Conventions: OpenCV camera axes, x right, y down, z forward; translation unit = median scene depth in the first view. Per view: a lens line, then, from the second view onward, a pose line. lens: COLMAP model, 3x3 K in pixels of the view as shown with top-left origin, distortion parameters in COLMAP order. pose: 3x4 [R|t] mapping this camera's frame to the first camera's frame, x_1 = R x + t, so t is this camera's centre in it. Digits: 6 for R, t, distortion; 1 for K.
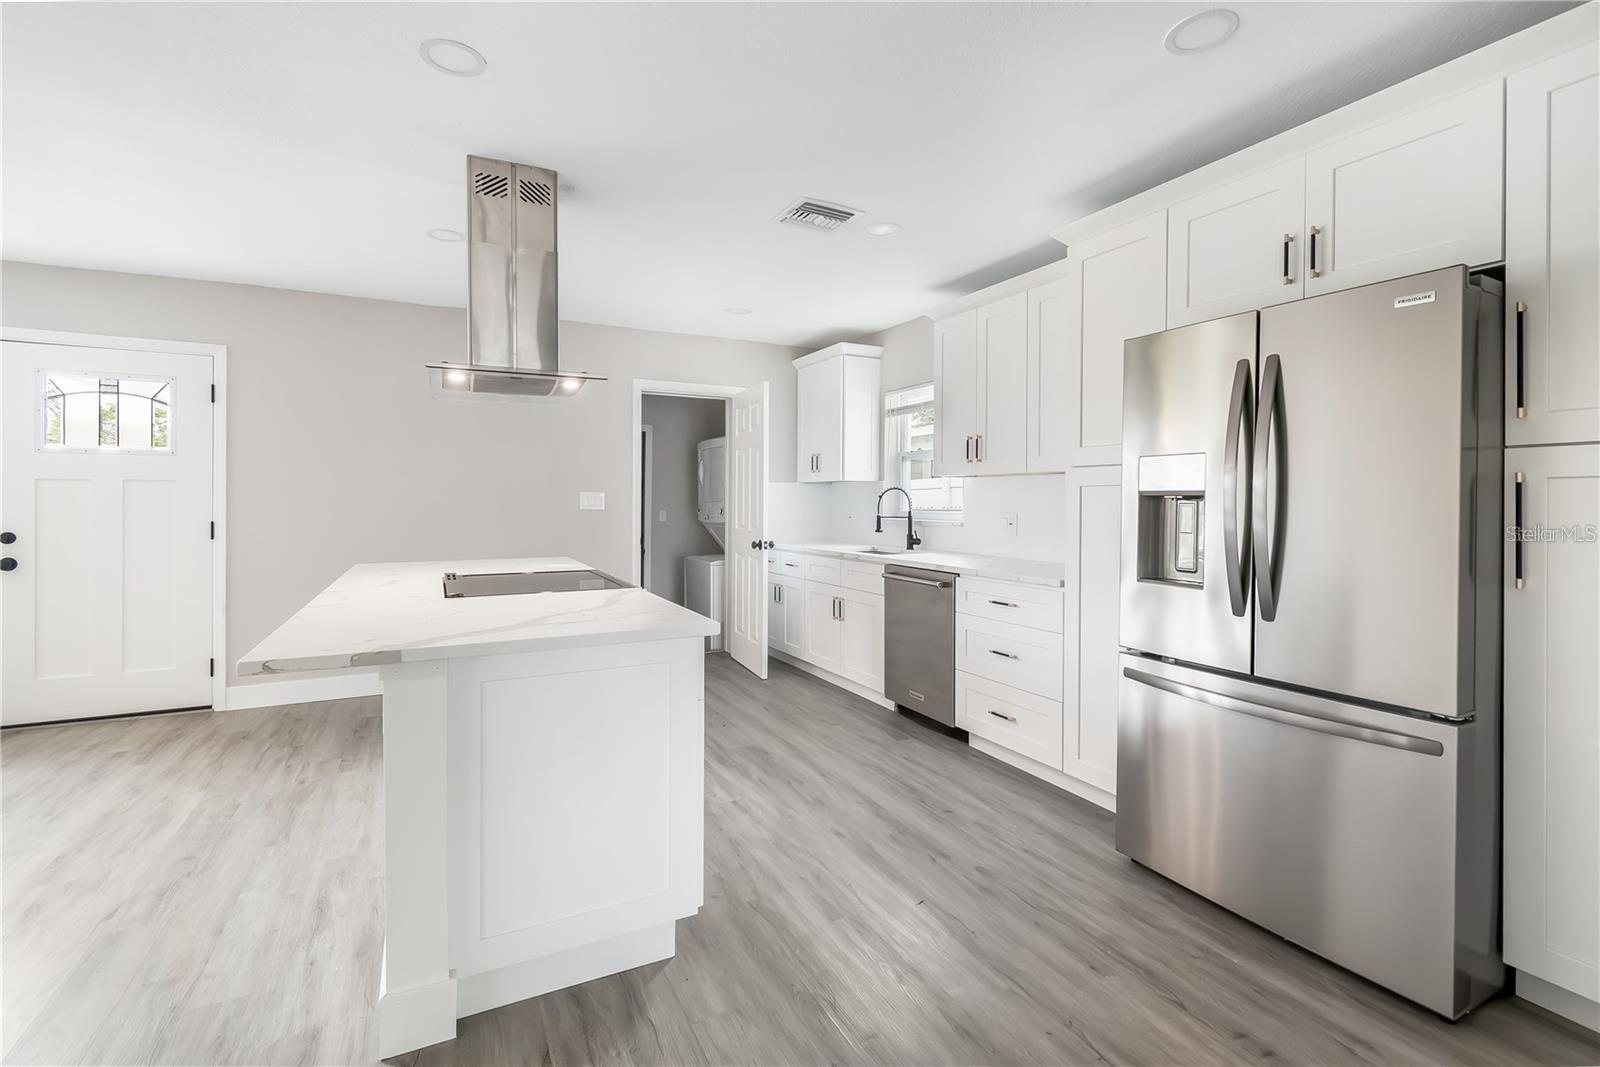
lens RADIAL K [[723.8, 0, 813.3], [0, 723.8, 498.8], [0, 0, 1]] dist [0.007267, -0.004025]
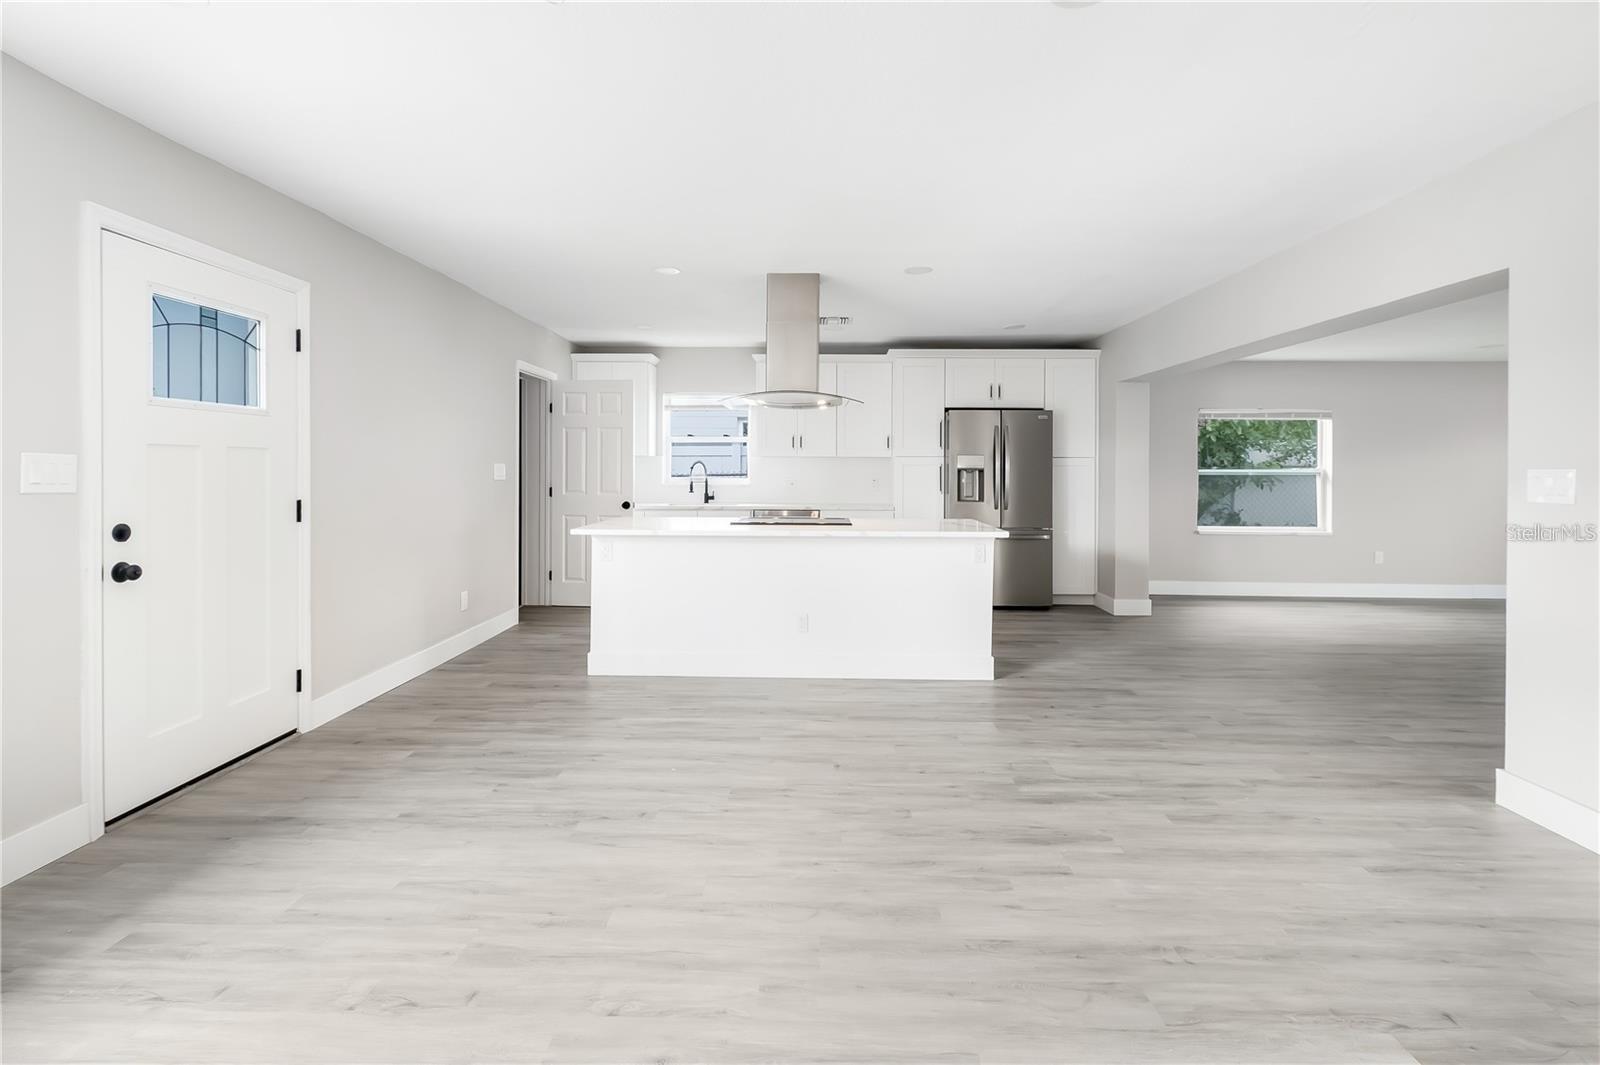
lens RADIAL K [[723.8, 0, 811.1], [0, 723.8, 473.4], [0, 0, 1]] dist [0.007267, -0.004025]
pose [[0.476797, -0.006655, 0.878988, -1.872820], [-0.006348, 0.999919, 0.011014, -0.015641], [-0.878990, -0.010832, 0.476716, 0.176488]]
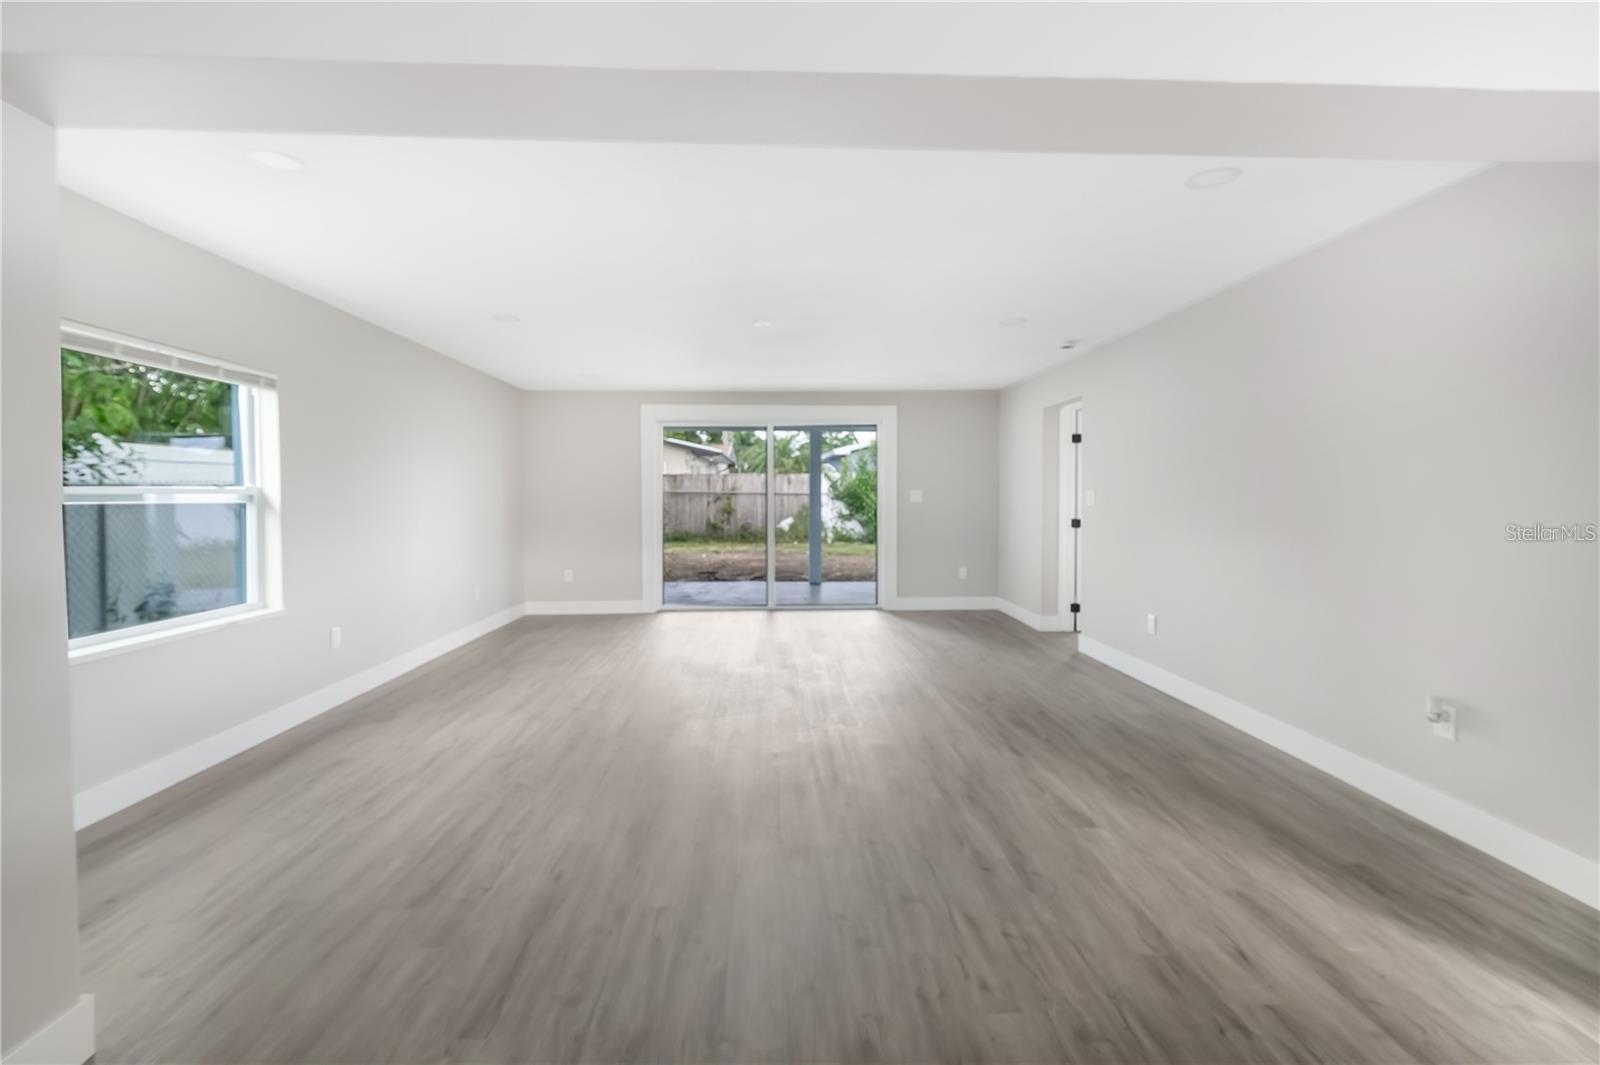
lens RADIAL K [[723.8, 0, 809.1], [0, 723.8, 496.8], [0, 0, 1]] dist [0.007267, -0.004025]
pose [[-0.912364, -0.004593, 0.409353, -0.141744], [-0.004384, 0.999989, 0.001449, -0.002883], [-0.409356, -0.000473, -0.912375, 0.608662]]
